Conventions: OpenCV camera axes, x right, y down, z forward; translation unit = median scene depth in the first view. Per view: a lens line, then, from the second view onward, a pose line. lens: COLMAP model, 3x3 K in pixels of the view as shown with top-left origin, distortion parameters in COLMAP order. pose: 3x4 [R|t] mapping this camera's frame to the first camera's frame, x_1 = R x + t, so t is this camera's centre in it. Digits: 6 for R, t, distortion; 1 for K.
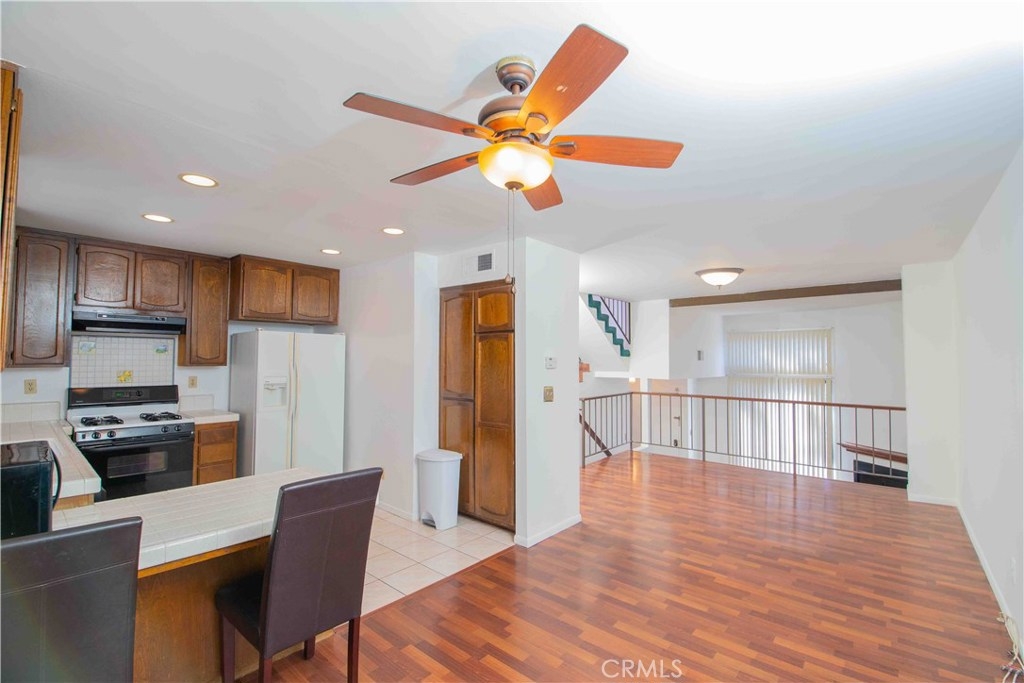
lens RADIAL K [[449.4, 0, 510.9], [0, 449.4, 345.1], [0, 0, 1]] dist [-0.011693, -0.001027]
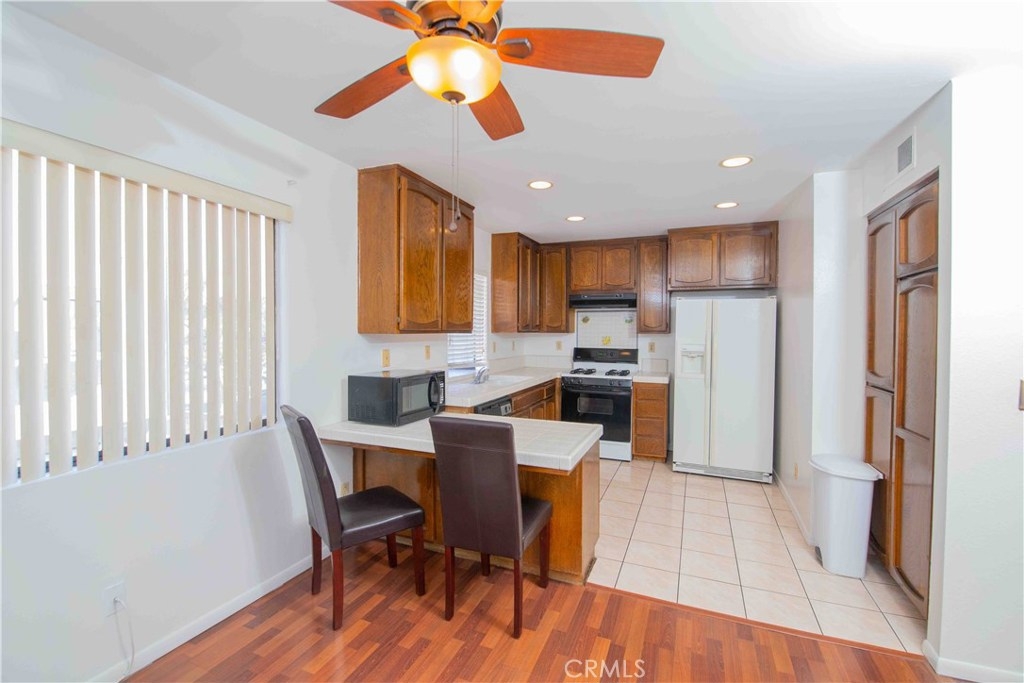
lens RADIAL K [[449.4, 0, 519.8], [0, 449.4, 336.2], [0, 0, 1]] dist [-0.011693, -0.001027]
pose [[0.324497, 0.012799, -0.945800, 0.222426], [0.027451, 0.999360, 0.022942, 0.013448], [0.945488, -0.033408, 0.323938, 0.223401]]
